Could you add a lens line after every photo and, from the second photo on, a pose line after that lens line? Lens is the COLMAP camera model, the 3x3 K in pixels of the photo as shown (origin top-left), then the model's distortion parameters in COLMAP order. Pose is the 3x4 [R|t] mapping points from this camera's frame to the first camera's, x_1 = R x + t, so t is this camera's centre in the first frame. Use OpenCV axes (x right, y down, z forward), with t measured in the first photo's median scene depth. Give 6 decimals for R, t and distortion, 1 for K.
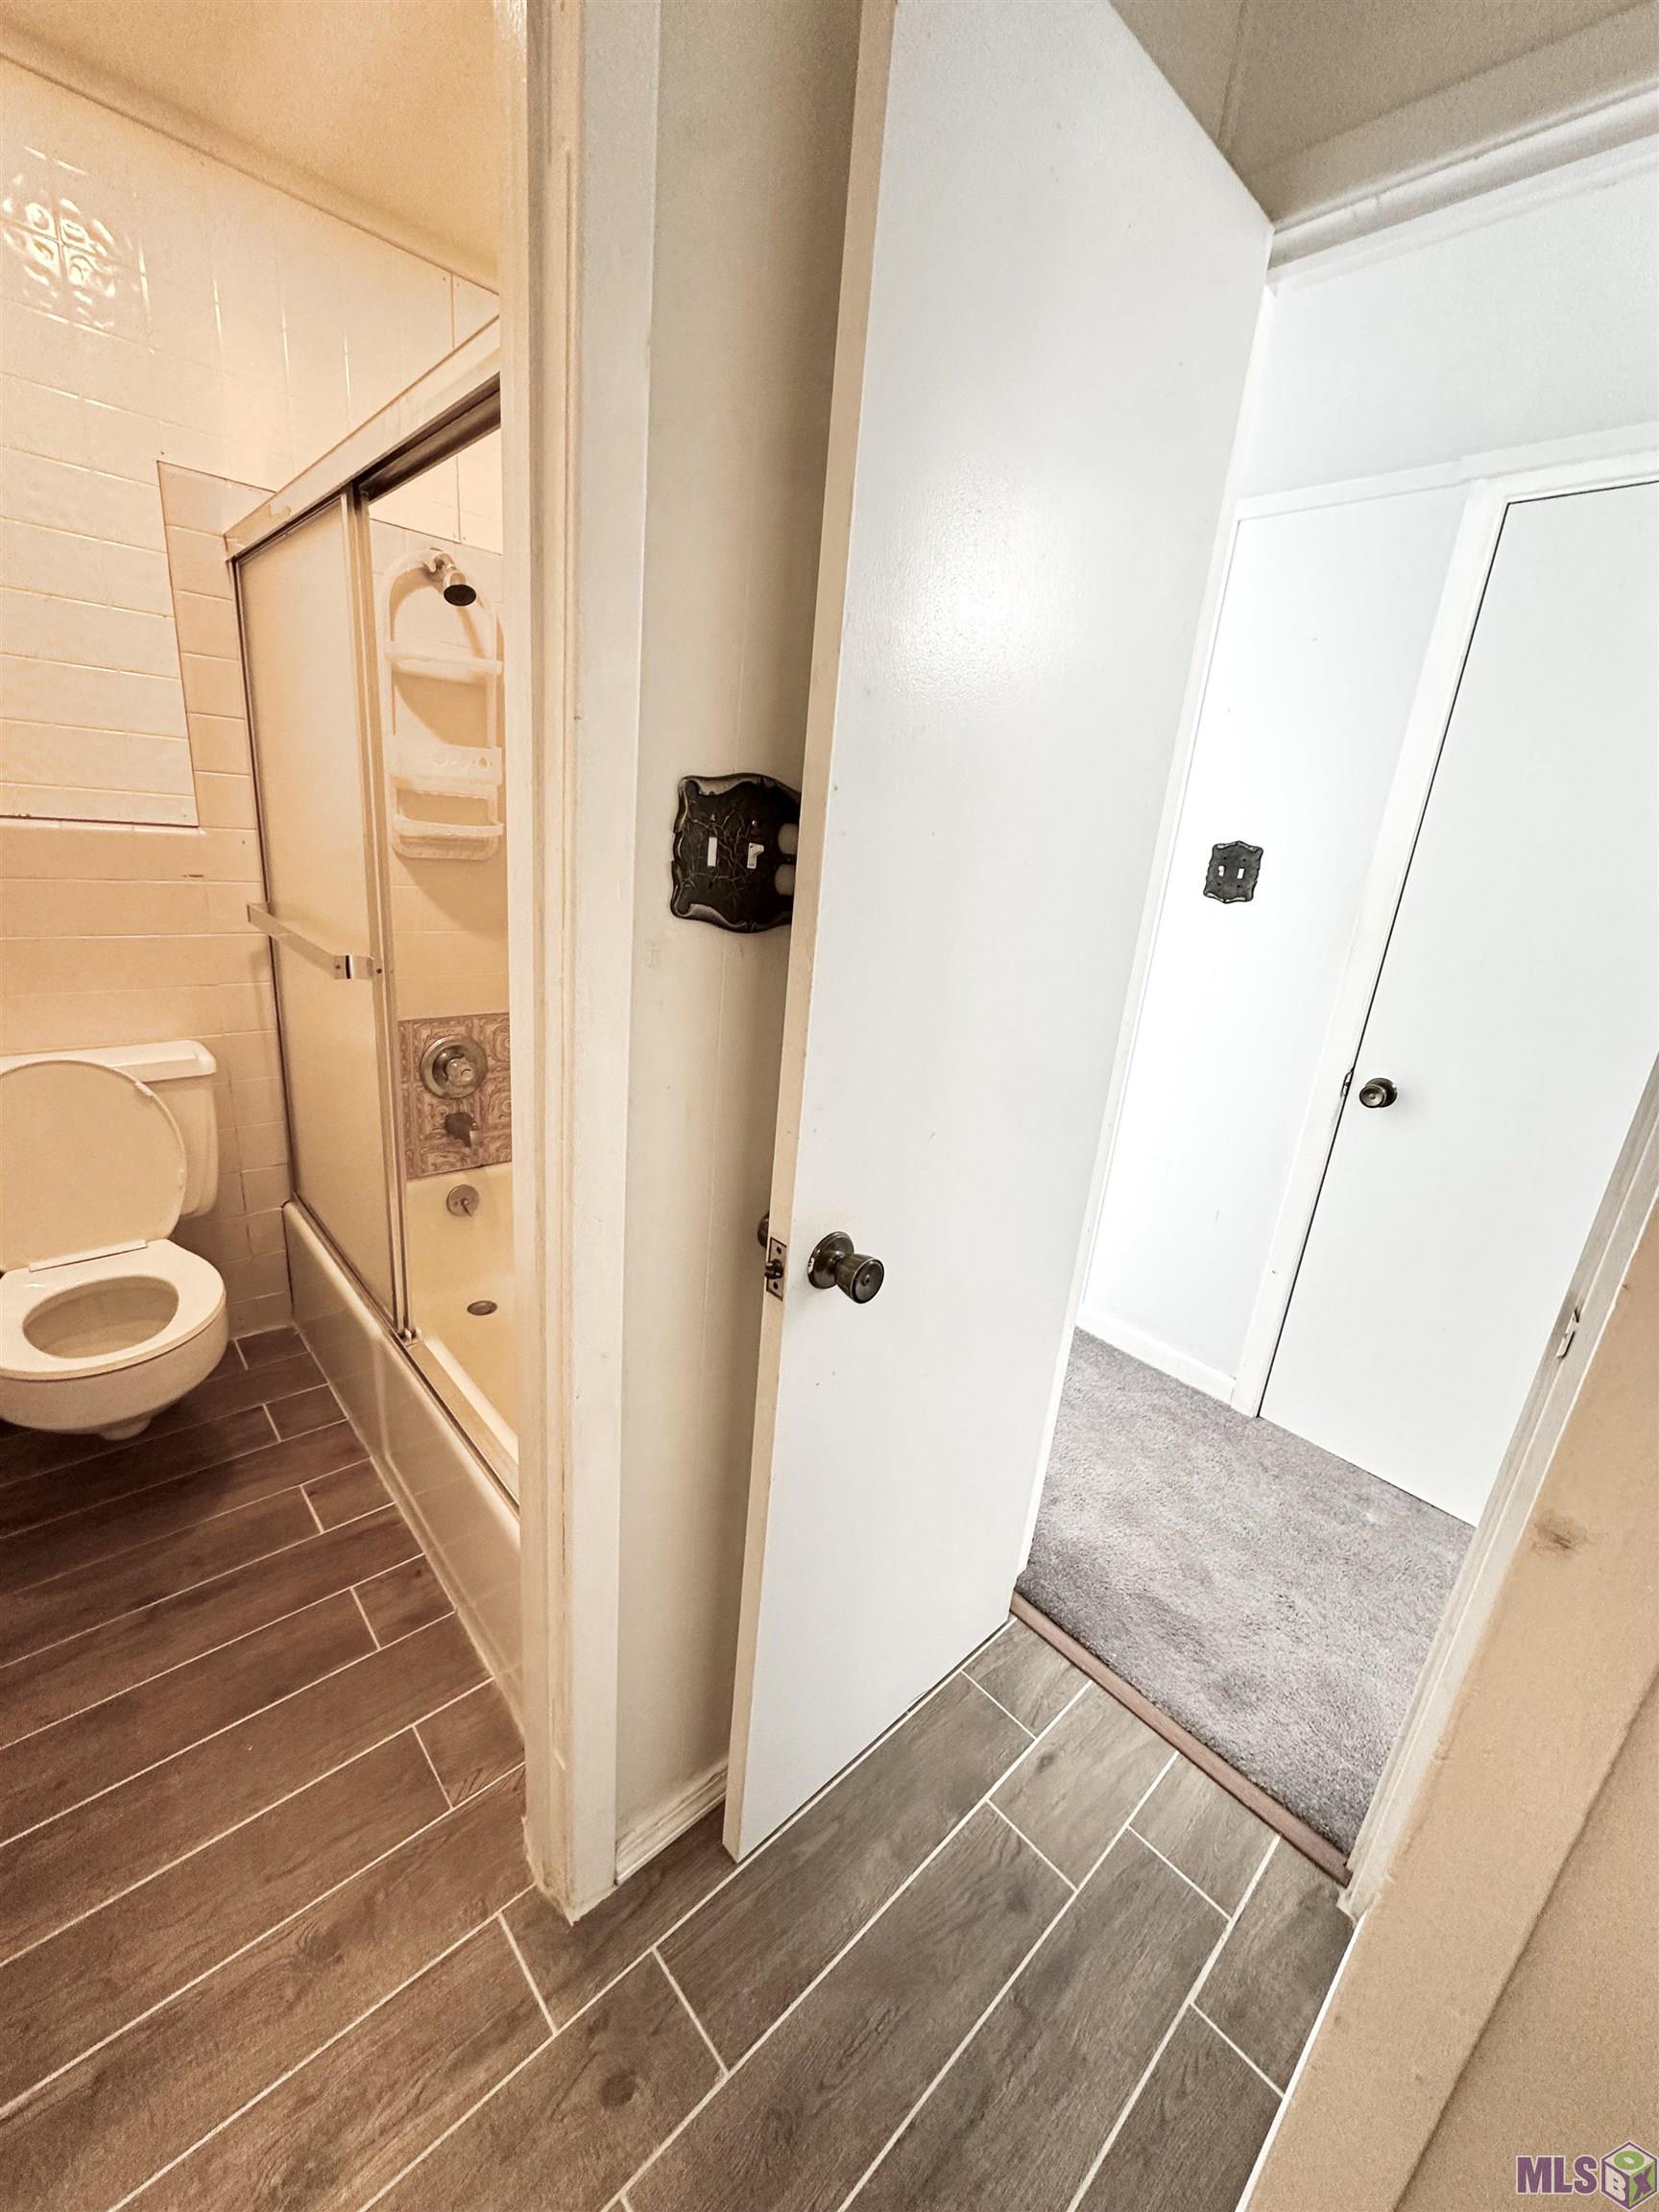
lens RADIAL K [[888.3, 0, 833.7], [0, 888.3, 1100.2], [0, 0, 1]] dist [-0.005877, 0.001214]
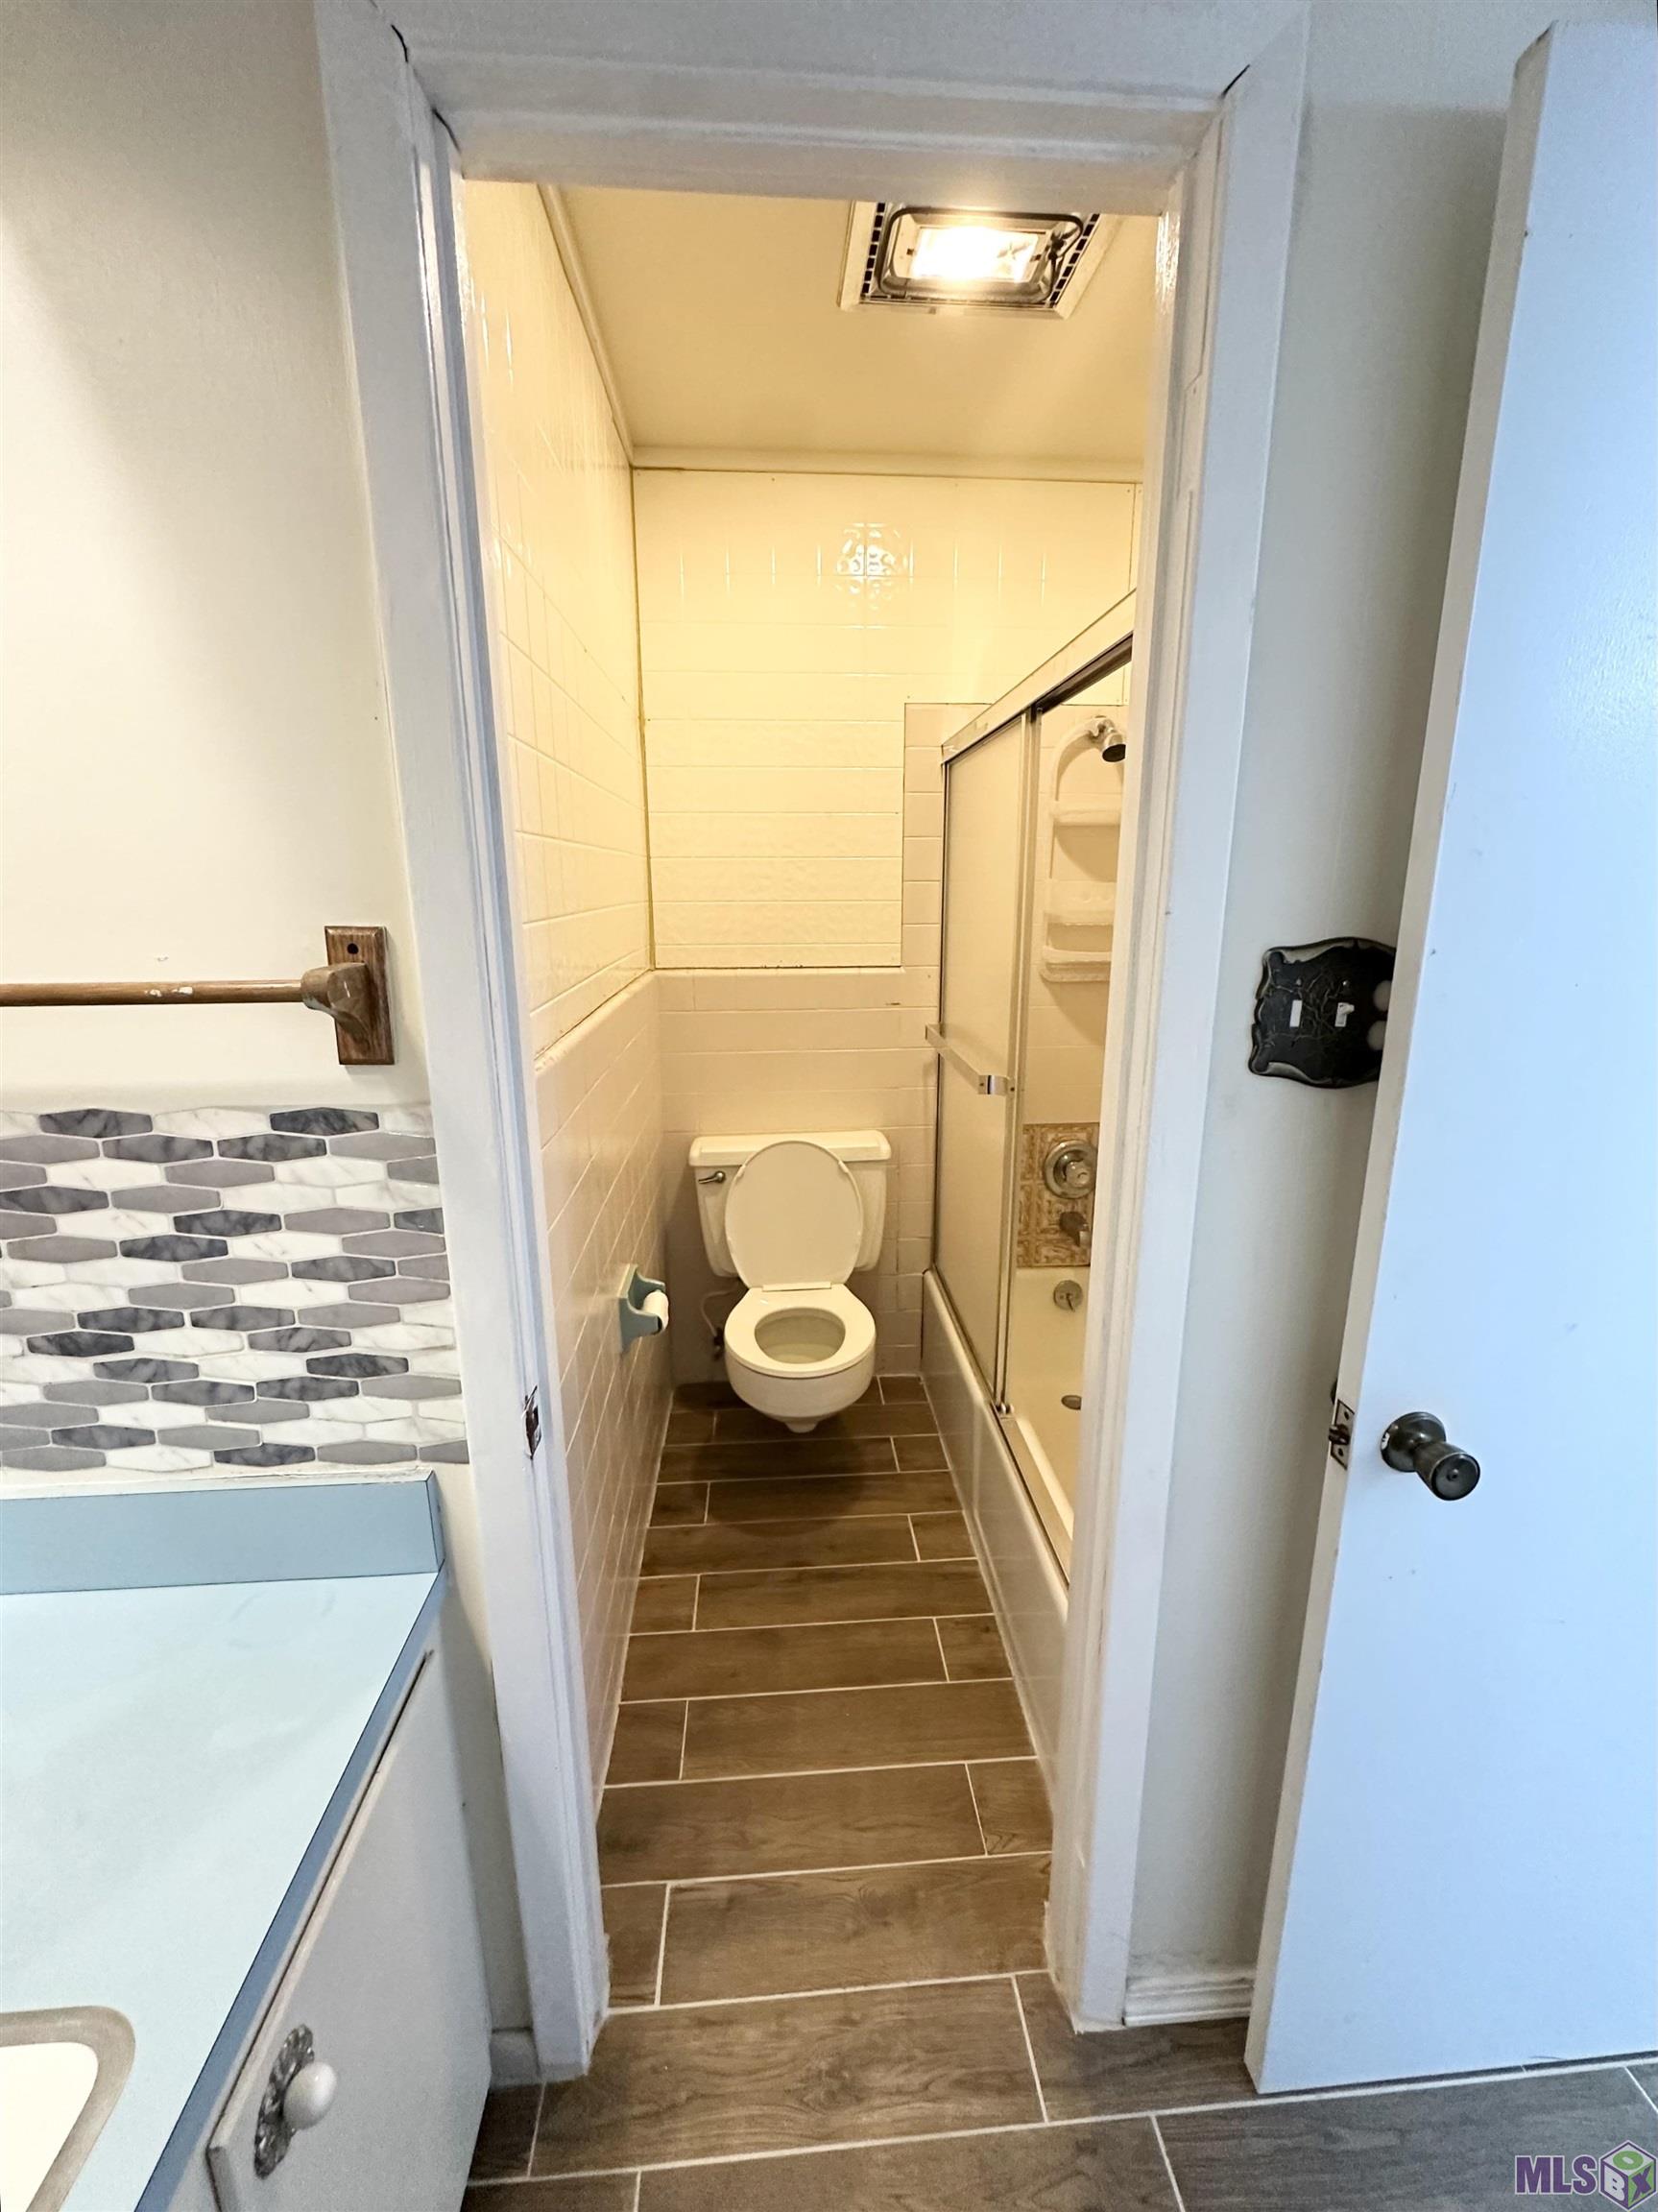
lens RADIAL K [[888.3, 0, 831.8], [0, 888.3, 1100.3], [0, 0, 1]] dist [-0.005877, 0.001214]
pose [[0.776100, 0.046406, -0.628900, 0.069419], [-0.118852, 0.990180, -0.073606, -0.023544], [0.619309, 0.131871, 0.773994, -0.096401]]
